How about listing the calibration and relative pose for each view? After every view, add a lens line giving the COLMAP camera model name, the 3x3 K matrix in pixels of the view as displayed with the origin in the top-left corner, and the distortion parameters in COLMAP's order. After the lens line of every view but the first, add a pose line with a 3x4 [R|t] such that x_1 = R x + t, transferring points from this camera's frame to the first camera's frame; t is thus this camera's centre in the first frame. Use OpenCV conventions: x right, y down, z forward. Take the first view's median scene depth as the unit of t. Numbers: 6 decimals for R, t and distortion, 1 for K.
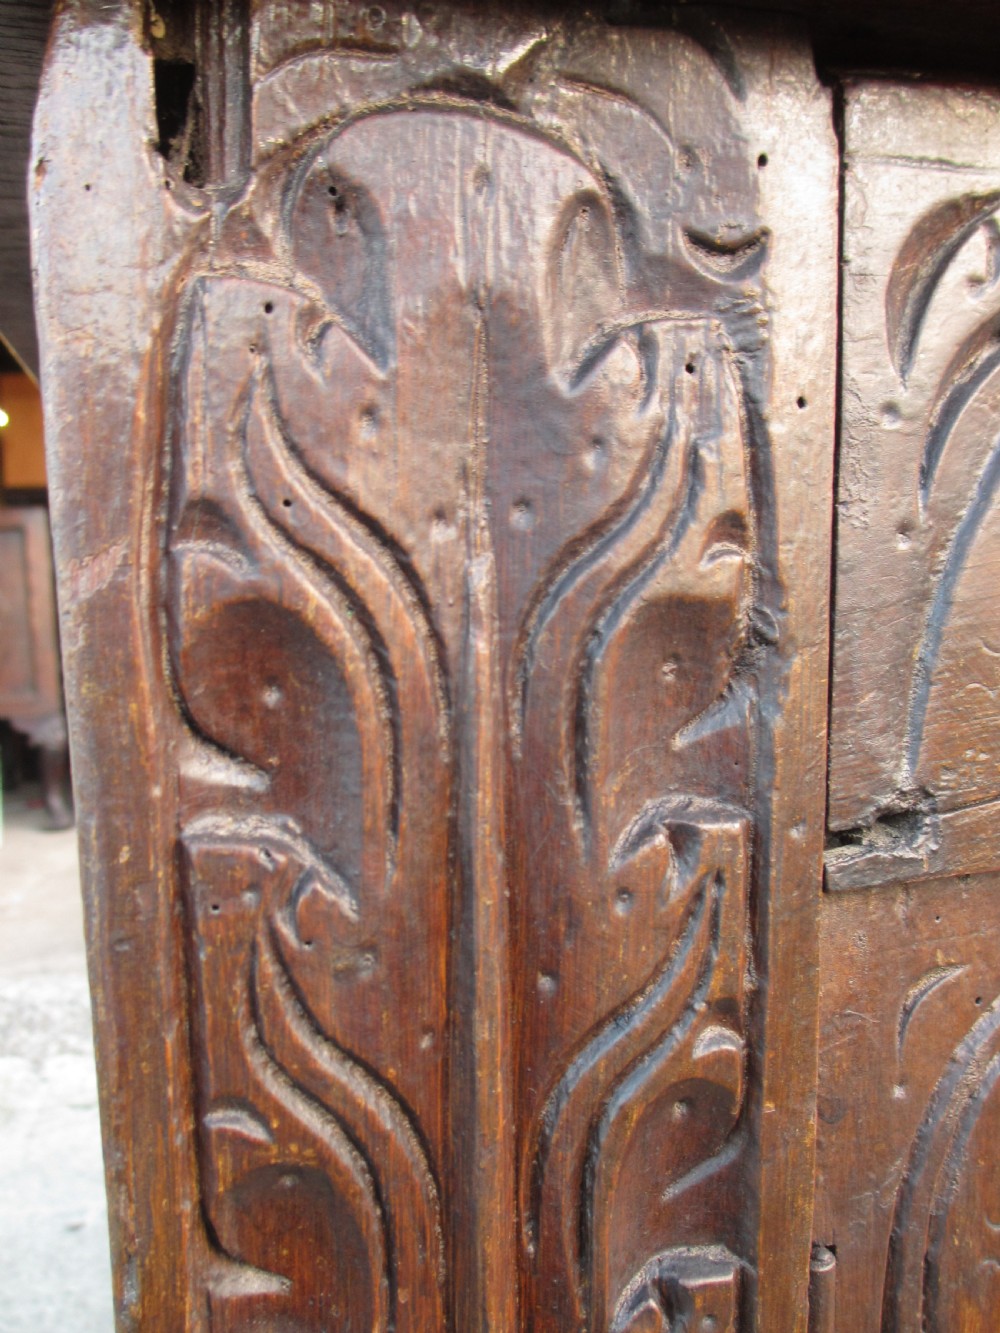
lens RADIAL K [[1111.7, 0, 501.3], [0, 1111.7, 658.5], [0, 0, 1]] dist [-0.063916, 0.030848]
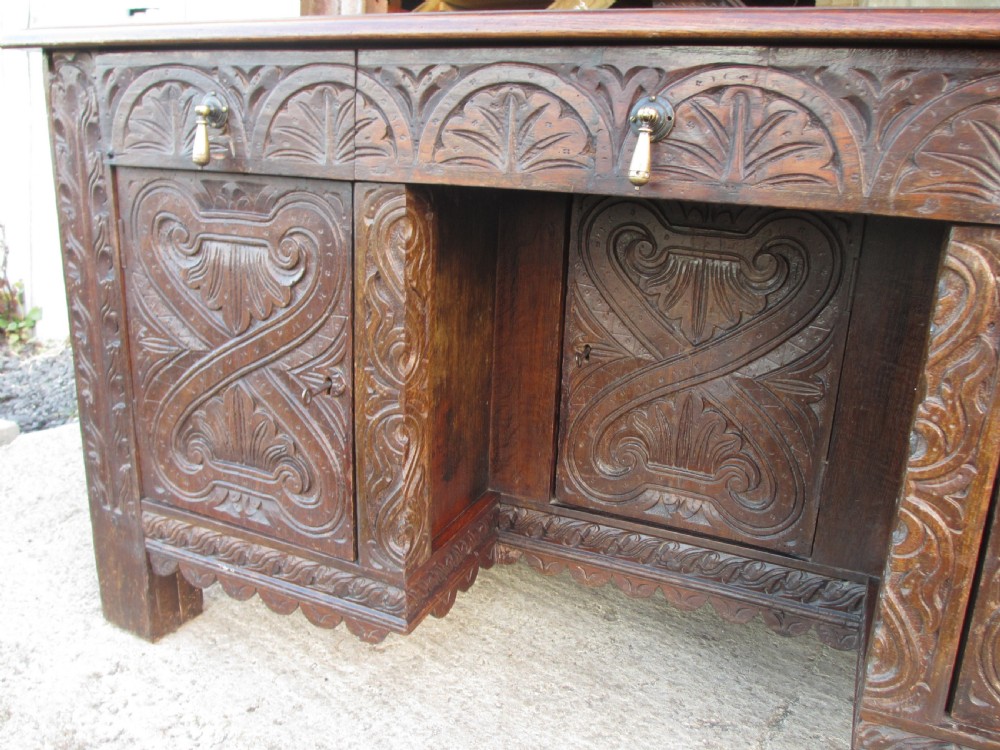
lens RADIAL K [[834.0, 0, 500.2], [0, 834.0, 374.1], [0, 0, 1]] dist [-0.063916, 0.030848]
pose [[0.748814, 0.241951, -0.617039, 6.521057], [-0.131307, 0.966689, 0.219706, 0.019885], [0.649643, -0.083497, 0.755640, -1.749377]]
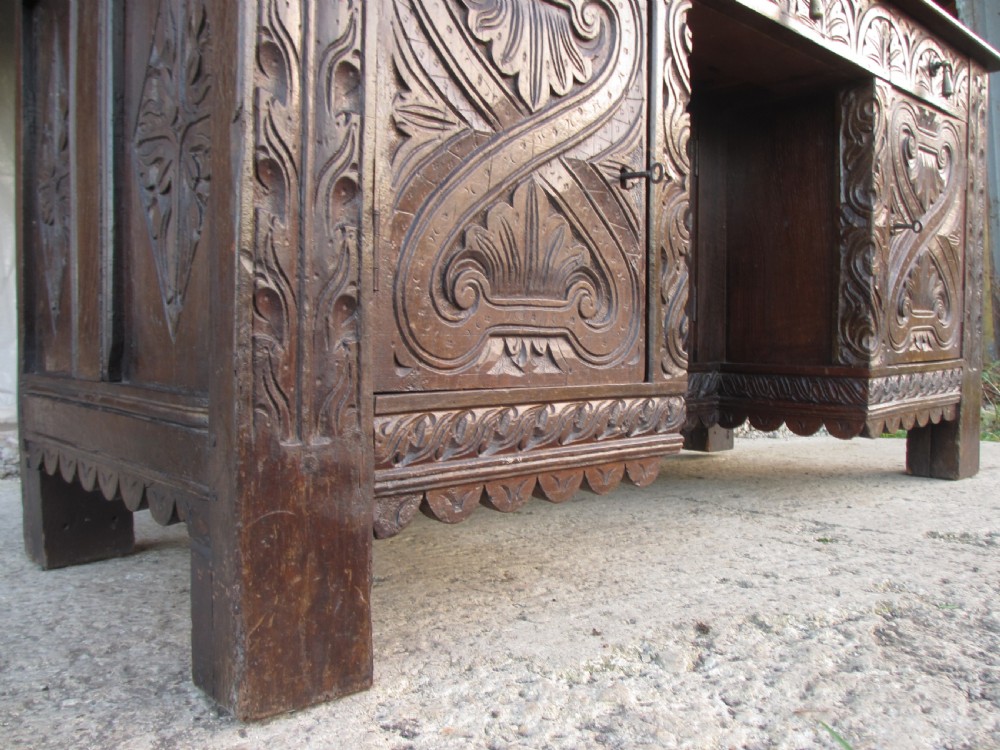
lens RADIAL K [[834.0, 0, 498.2], [0, 834.0, 365.4], [0, 0, 1]] dist [-0.063916, 0.030848]
pose [[0.896481, 0.016315, 0.442781, -0.849435], [0.017164, 0.997293, -0.071497, 3.038349], [-0.442749, 0.071695, 0.893775, -2.405801]]
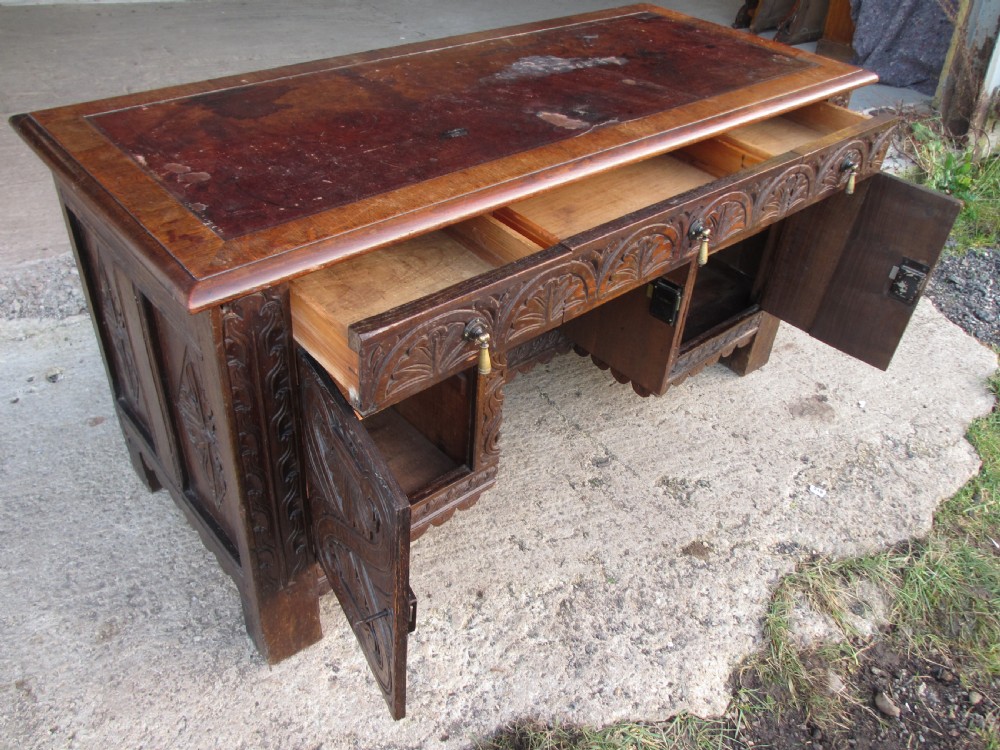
lens RADIAL K [[834.0, 0, 498.7], [0, 834.0, 371.8], [0, 0, 1]] dist [-0.063916, 0.030848]
pose [[0.908043, -0.183073, 0.376752, -0.787108], [-0.043089, 0.853837, 0.518754, -3.320855], [-0.416655, -0.487285, 0.767433, -5.103853]]
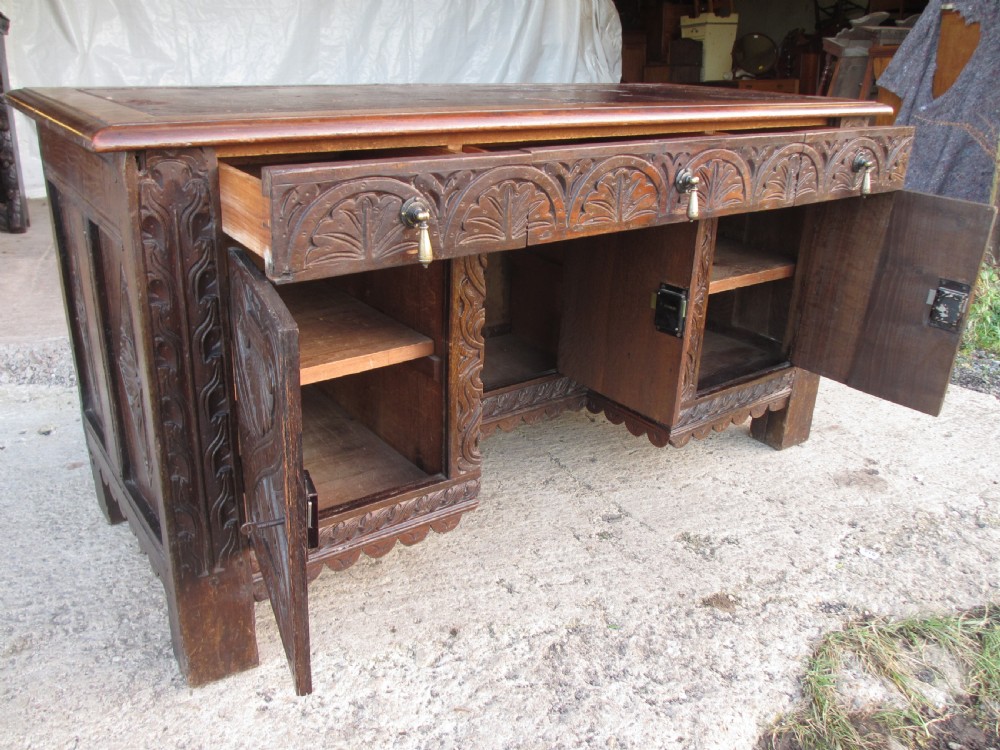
lens RADIAL K [[834.0, 0, 498.4], [0, 834.0, 371.4], [0, 0, 1]] dist [-0.063916, 0.030848]
pose [[0.940929, -0.070464, 0.331190, 0.126792], [-0.024007, 0.961763, 0.272830, -0.652433], [-0.337751, -0.264665, 0.903259, -5.672139]]
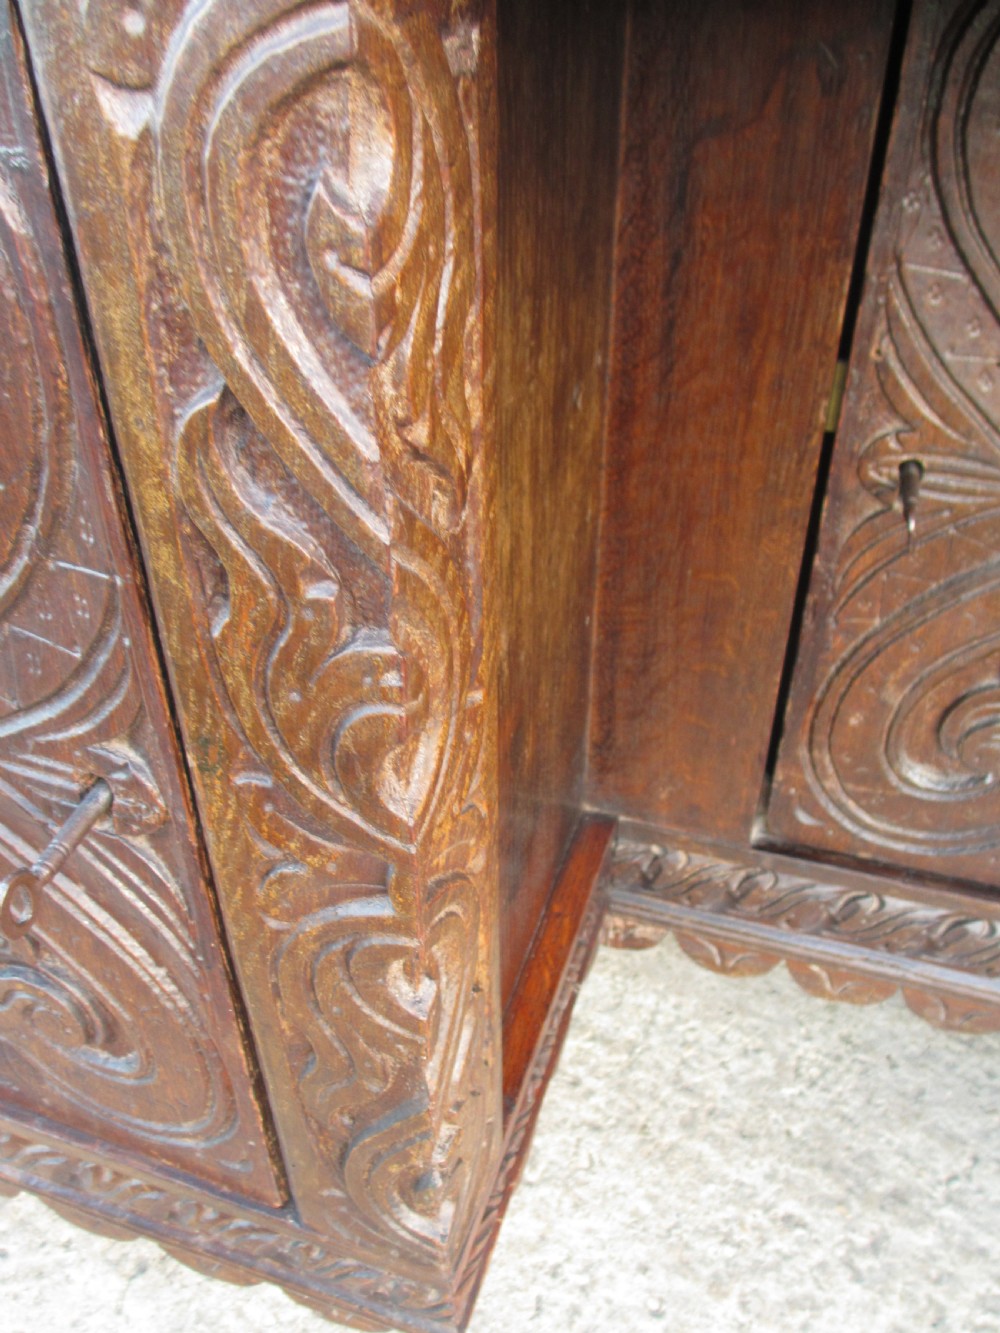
lens RADIAL K [[1111.7, 0, 493.6], [0, 1111.7, 667.6], [0, 0, 1]] dist [-0.063916, 0.030848]
pose [[0.810903, 0.367252, -0.455589, 3.519155], [-0.080994, 0.841490, 0.534167, 0.196247], [0.579548, -0.396258, 0.712112, 0.888913]]
